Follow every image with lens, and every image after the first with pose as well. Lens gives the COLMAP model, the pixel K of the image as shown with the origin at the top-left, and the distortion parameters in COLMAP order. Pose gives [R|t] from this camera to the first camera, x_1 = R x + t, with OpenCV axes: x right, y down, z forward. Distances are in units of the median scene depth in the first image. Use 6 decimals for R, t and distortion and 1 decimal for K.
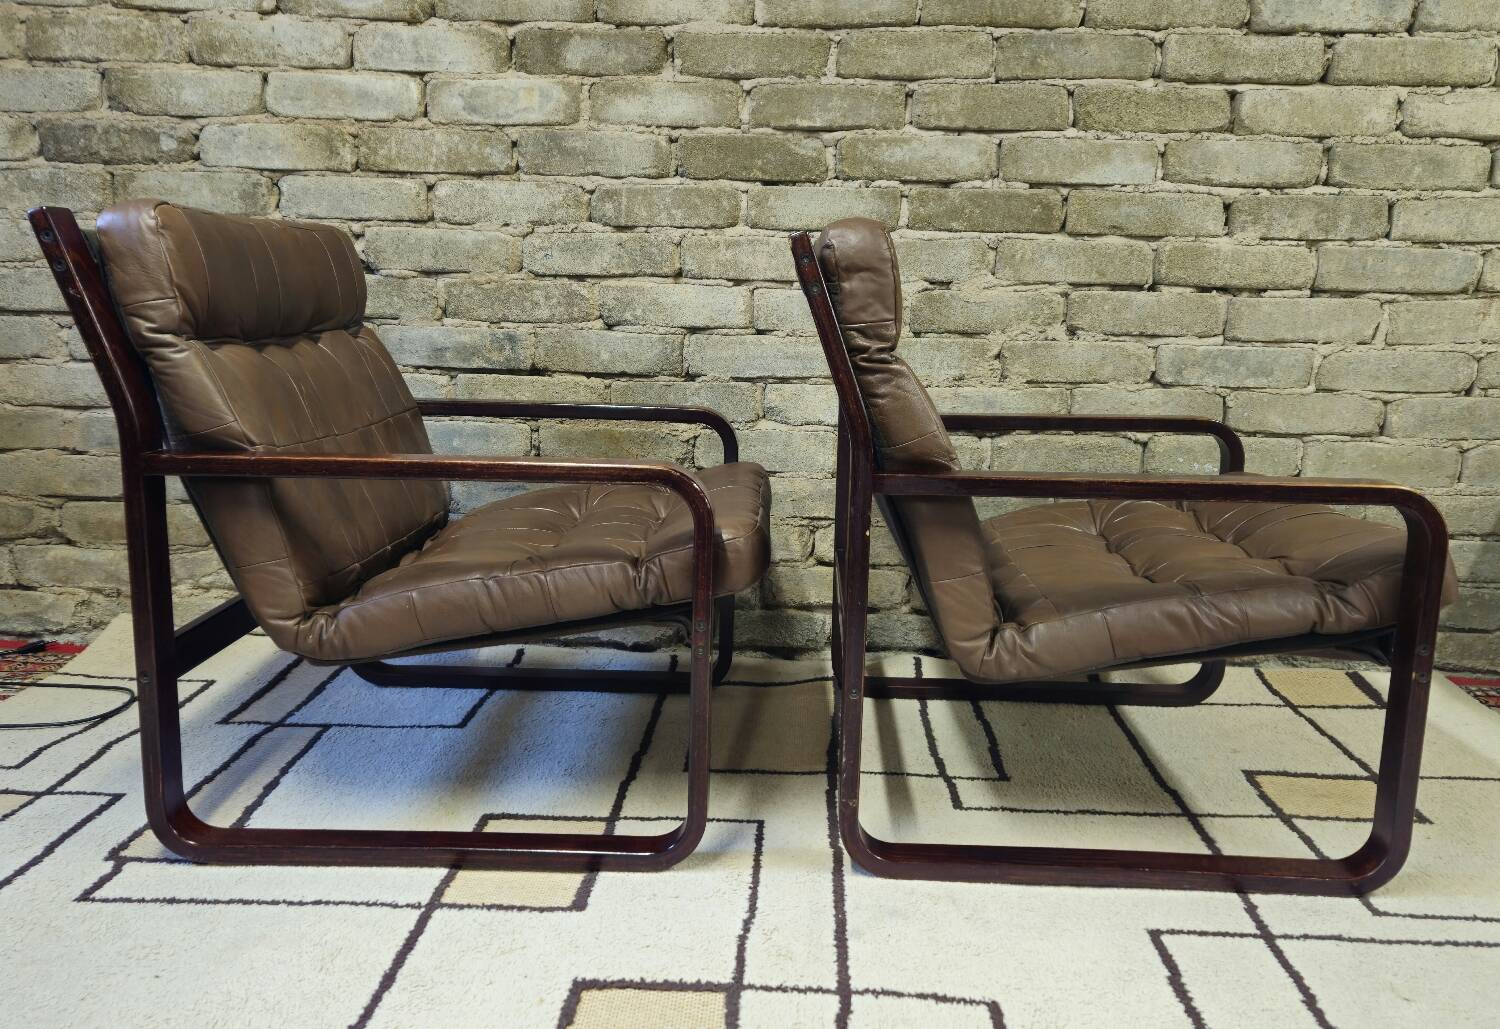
lens RADIAL K [[1228.1, 0, 769.8], [0, 1228.1, 510.8], [0, 0, 1]] dist [0.072036, -0.058412]
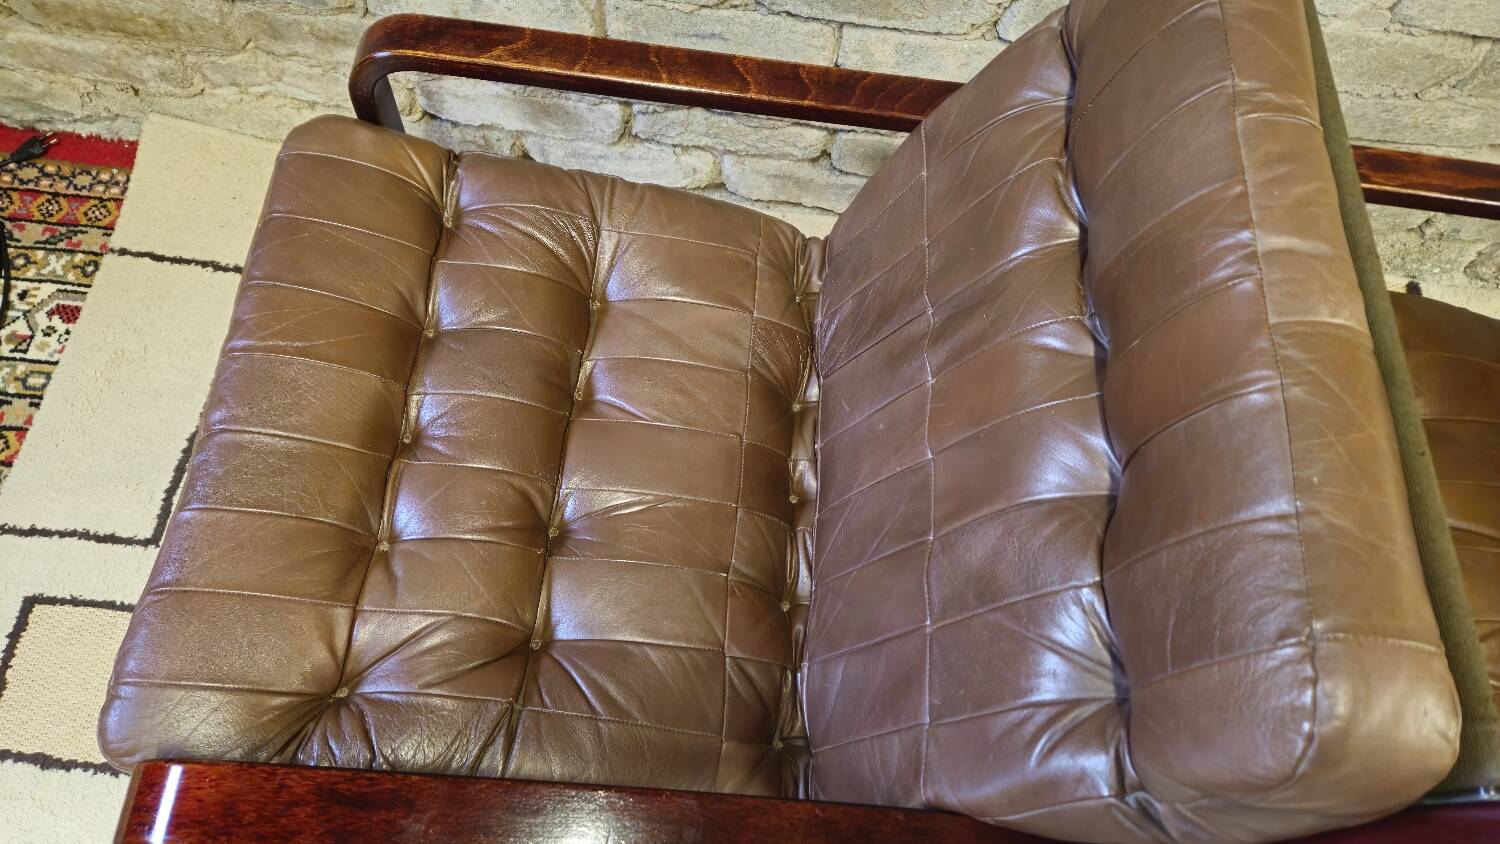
lens RADIAL K [[1009.4, 0, 747.7], [0, 1009.4, 419.7], [0, 0, 1]] dist [0.058025, -0.040863]
pose [[0.996154, 0.072665, 0.048950, -0.205972], [-0.082688, 0.595020, 0.799446, -0.341218], [0.028965, -0.800419, 0.598741, 0.550484]]
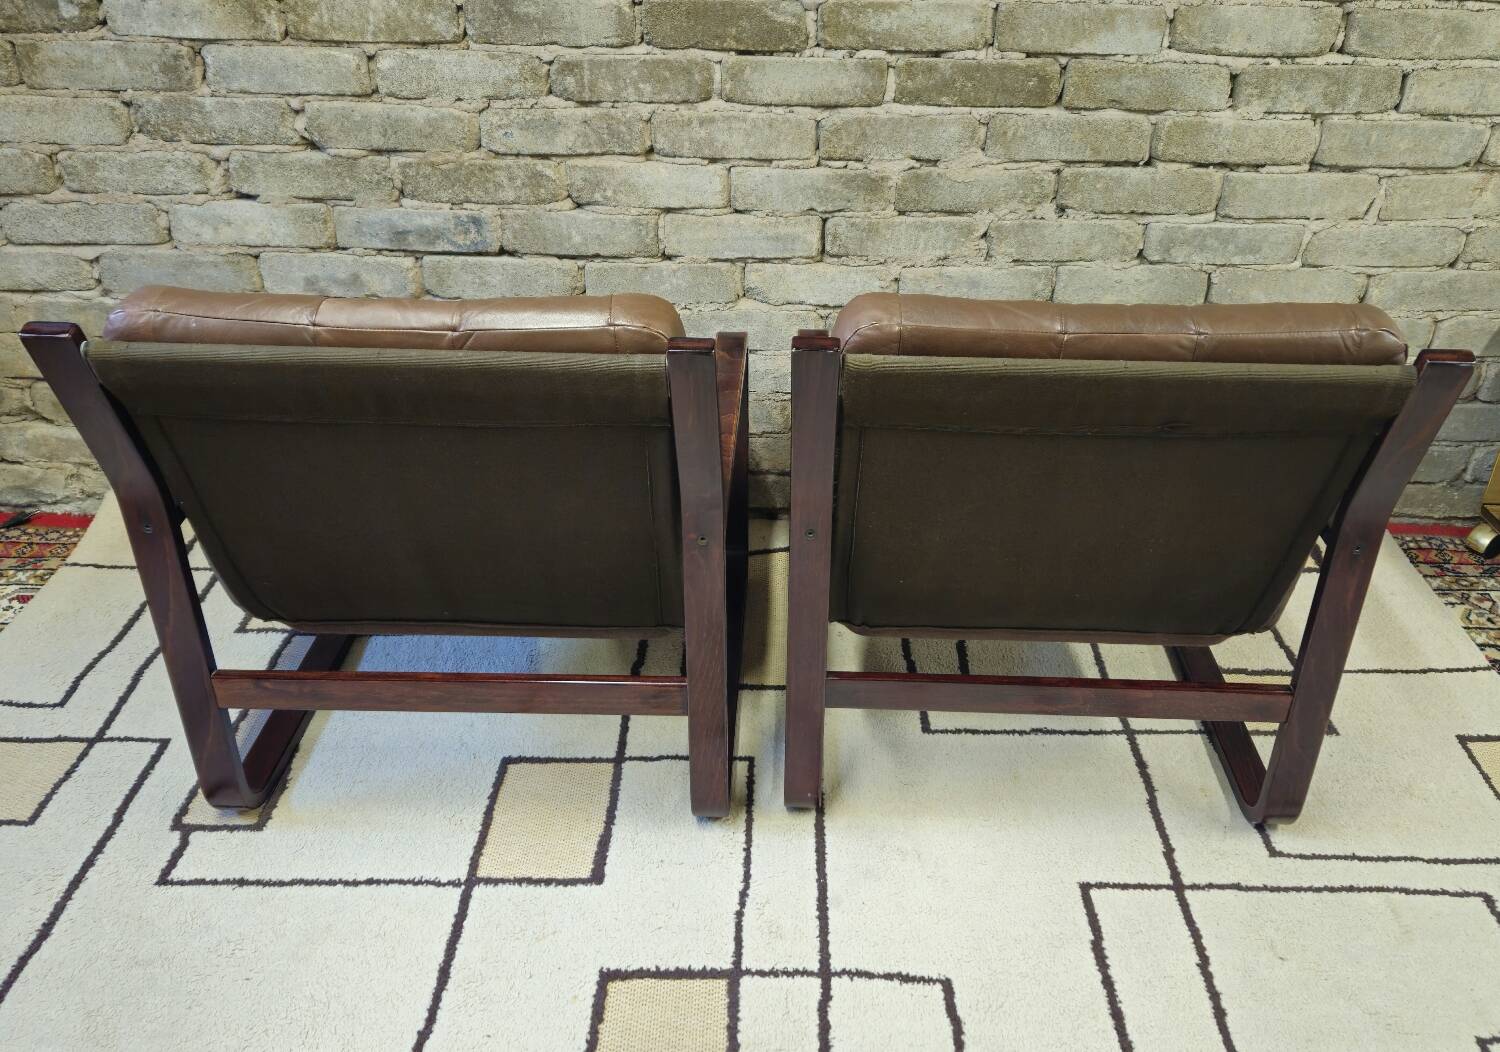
lens RADIAL K [[1259.8, 0, 792.0], [0, 1259.8, 521.5], [0, 0, 1]] dist [0.063881, -0.046289]
pose [[0.999316, -0.019139, 0.031627, -0.001714], [0.007085, 0.938844, 0.344270, -0.263672], [-0.036282, -0.343811, 0.938338, -0.005786]]
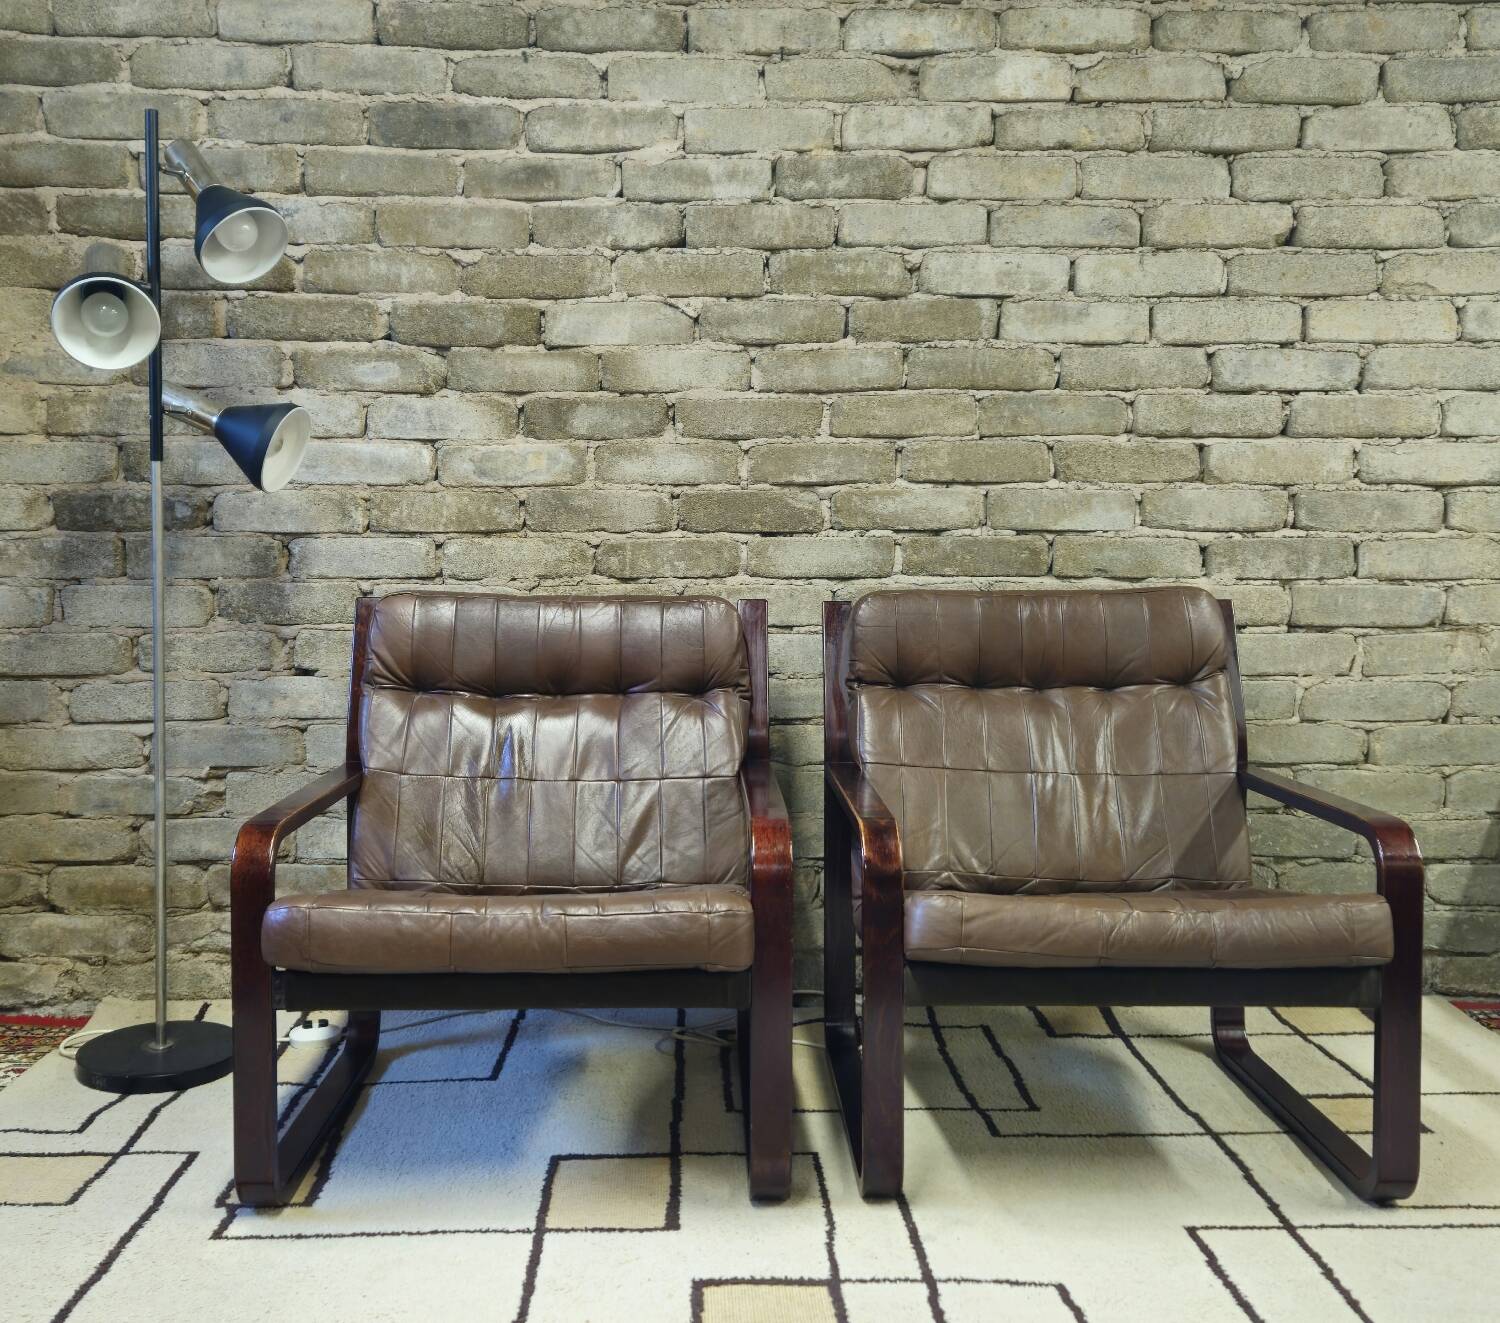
lens RADIAL K [[1581.0, 0, 715.7], [0, 1581.0, 649.4], [0, 0, 1]] dist [0.067815, 0.000000]
pose [[0.998363, -0.023796, 0.052004, -0.116239], [0.029888, 0.992359, -0.119712, -0.011658], [-0.048758, 0.121070, 0.991446, -0.305807]]
